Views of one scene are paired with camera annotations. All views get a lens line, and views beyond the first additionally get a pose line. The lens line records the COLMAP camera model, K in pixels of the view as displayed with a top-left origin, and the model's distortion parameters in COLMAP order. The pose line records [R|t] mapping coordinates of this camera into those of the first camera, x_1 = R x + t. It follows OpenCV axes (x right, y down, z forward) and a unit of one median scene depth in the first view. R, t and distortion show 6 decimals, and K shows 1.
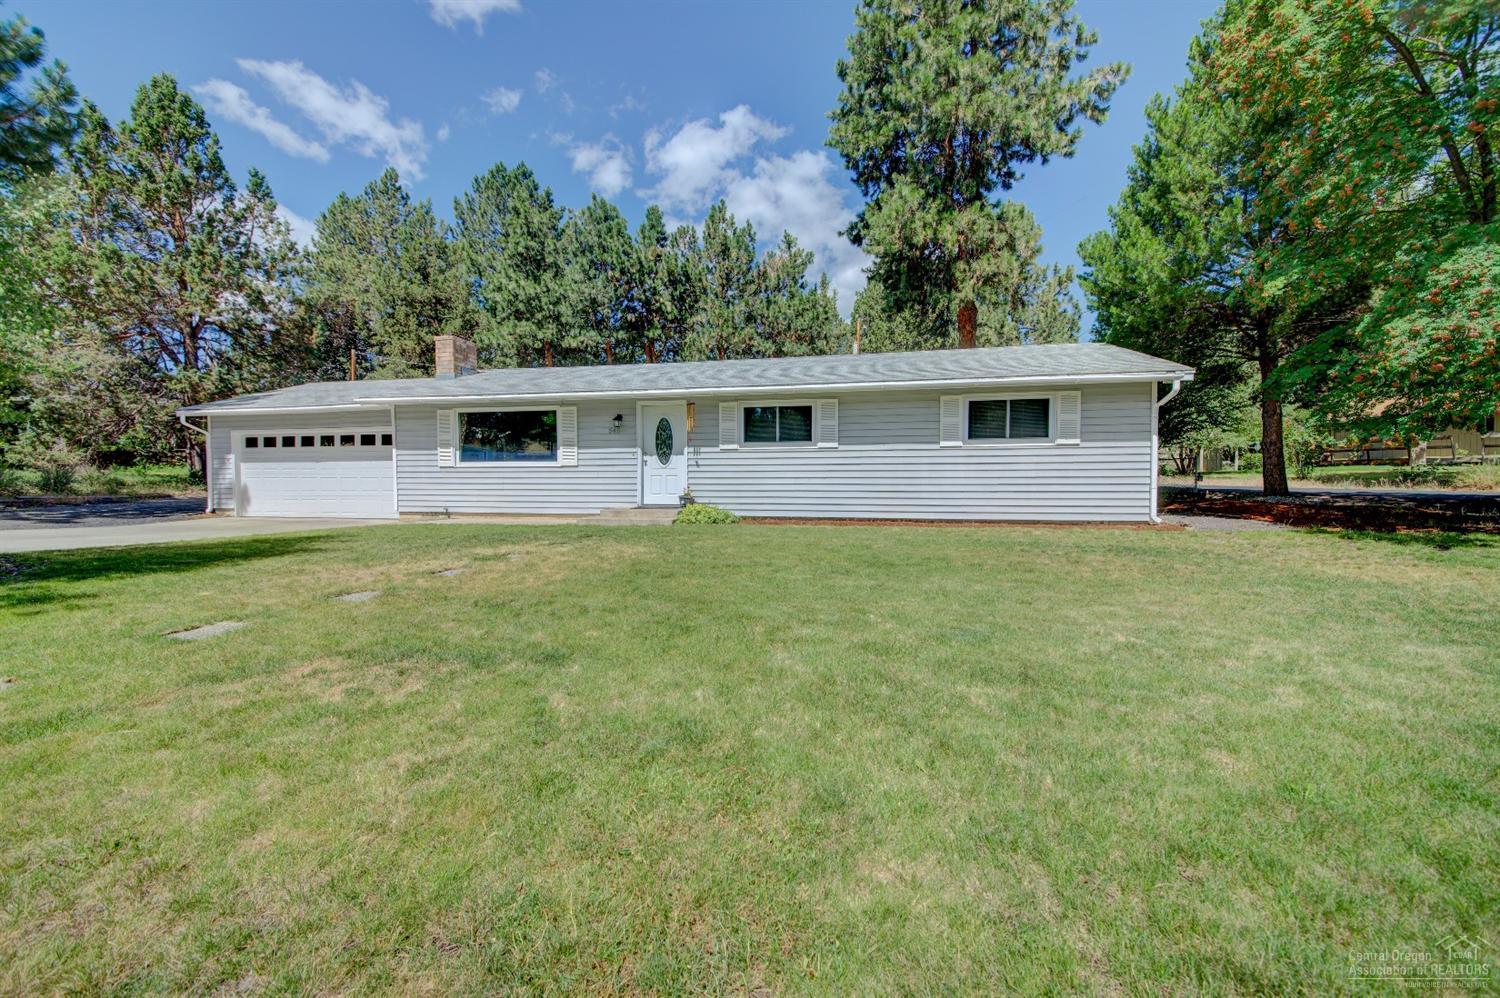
lens RADIAL K [[489.2, 0, 750.5], [0, 489.2, 520.3], [0, 0, 1]] dist [-0.001328, -0.000223]
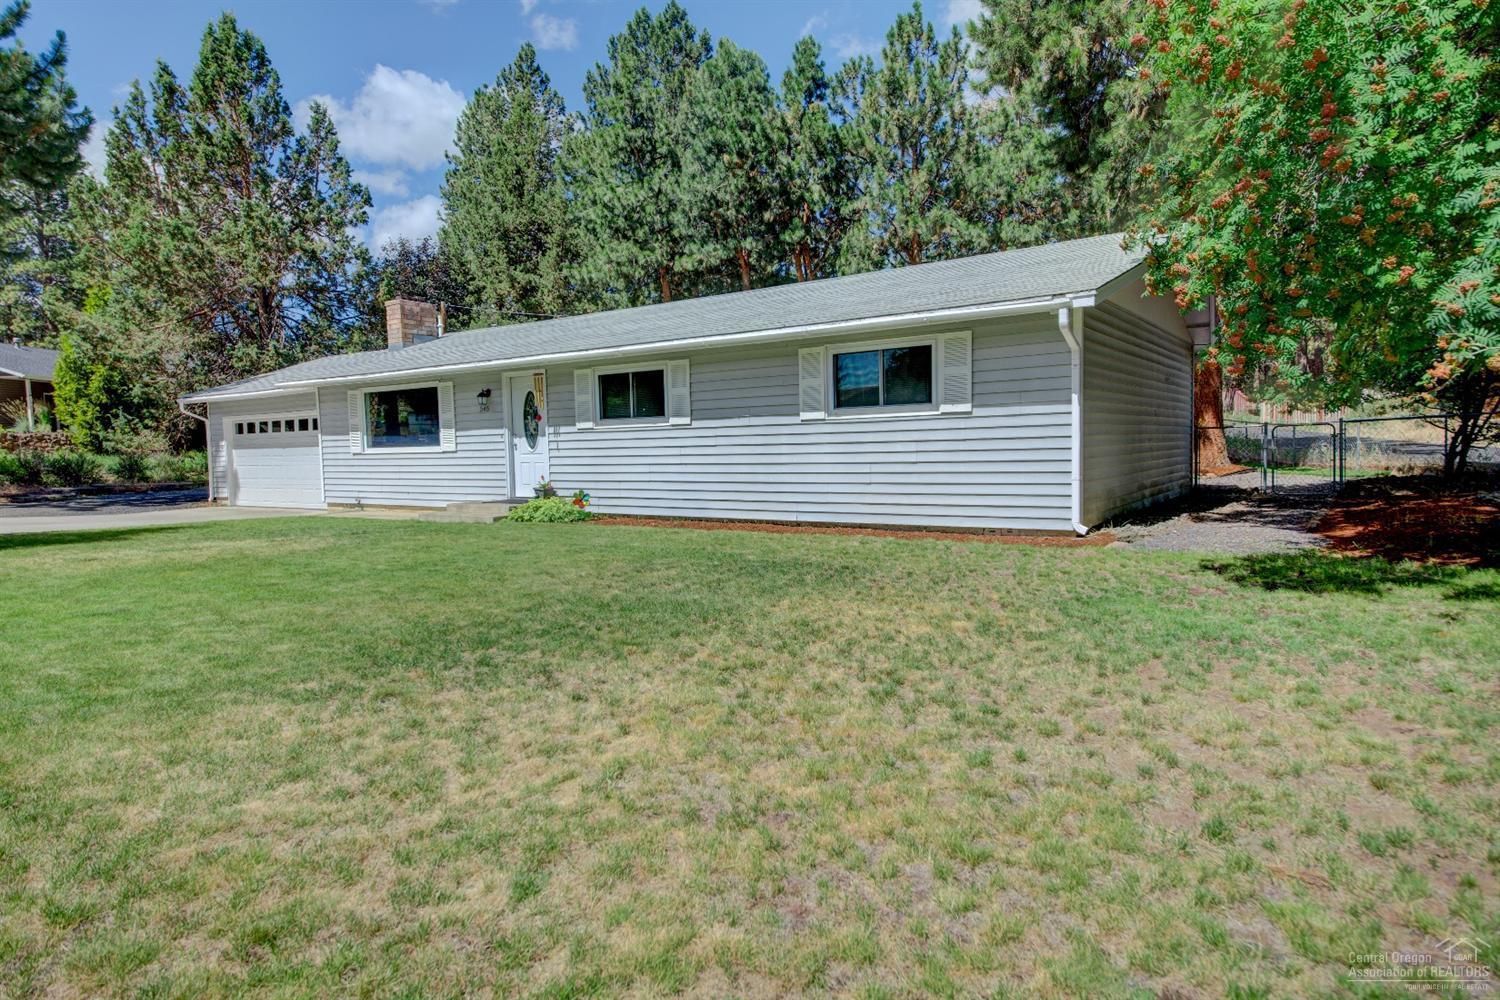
lens RADIAL K [[882.8, 0, 750.0], [0, 882.8, 500.0], [0, 0, 1]] dist [0.029766, 0.001159]
pose [[0.897203, 0.014926, -0.441365, 0.656877], [-0.033760, 0.998822, -0.034849, 0.008046], [0.440325, 0.046167, 0.896651, -0.122252]]
